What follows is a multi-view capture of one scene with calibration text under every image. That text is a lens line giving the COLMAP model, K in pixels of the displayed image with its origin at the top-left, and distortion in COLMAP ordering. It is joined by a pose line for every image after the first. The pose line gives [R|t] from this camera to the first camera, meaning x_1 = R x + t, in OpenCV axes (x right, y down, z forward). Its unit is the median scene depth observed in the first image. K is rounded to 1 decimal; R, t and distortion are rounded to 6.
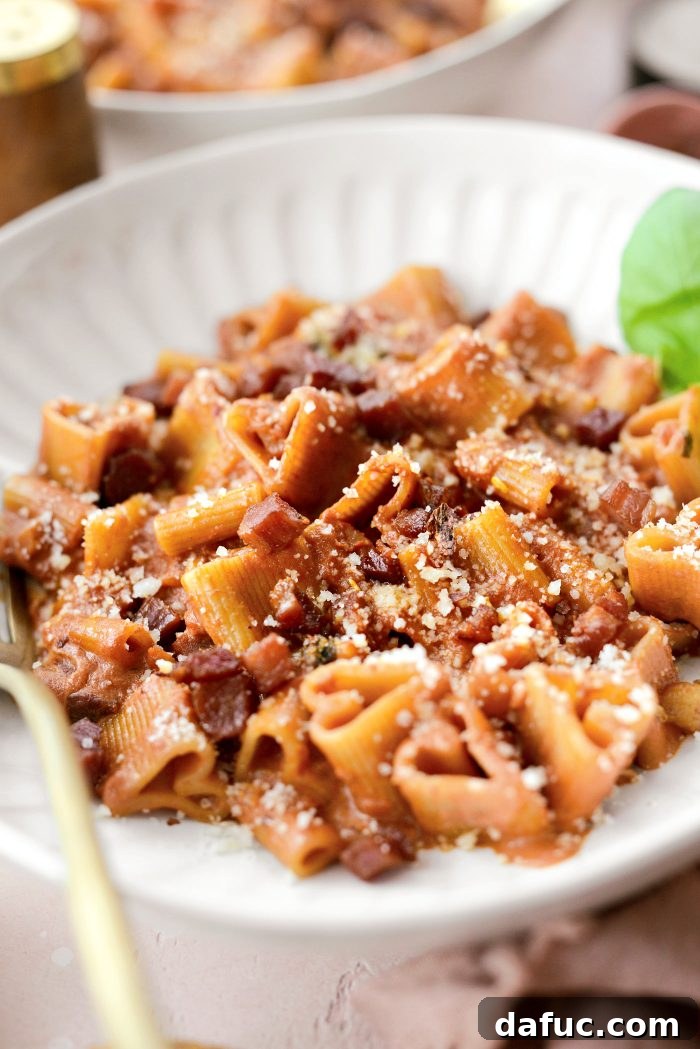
lens RADIAL K [[1859.1, 0, 350.0], [0, 1859.1, 524.5], [0, 0, 1]] dist [-0.040305, -0.060339]
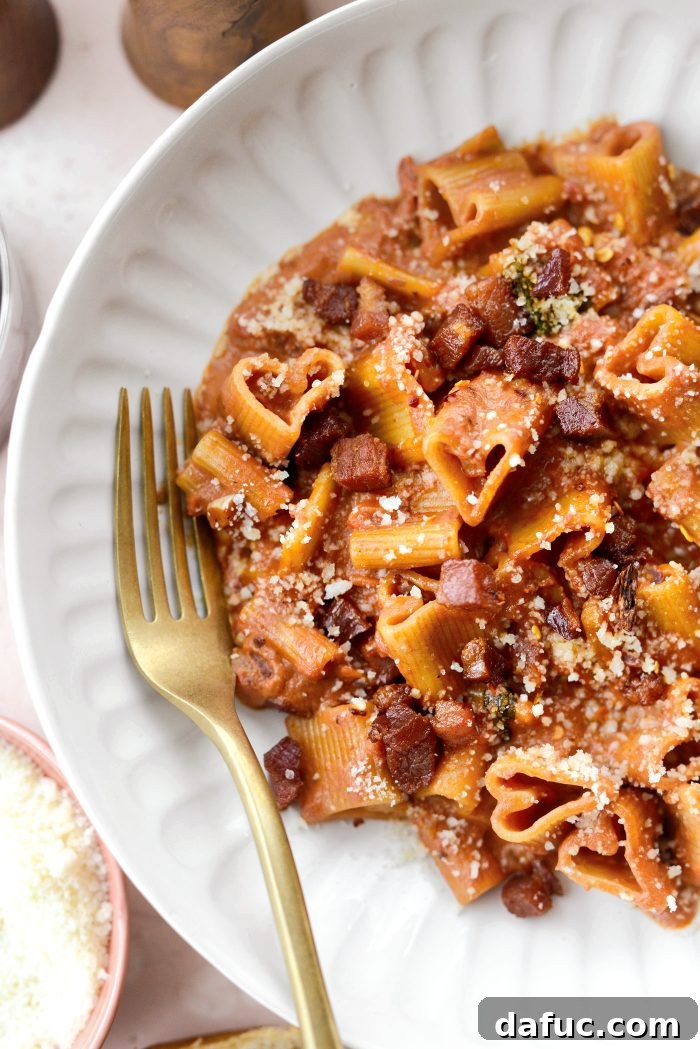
lens RADIAL K [[1859.1, 0, 350.0], [0, 1859.1, 524.5], [0, 0, 1]] dist [-0.040305, -0.060339]
pose [[0.995146, 0.056760, 0.080394, -0.194007], [-0.096963, 0.705156, 0.702391, -0.752575], [-0.016822, -0.706777, 0.707237, 0.283786]]
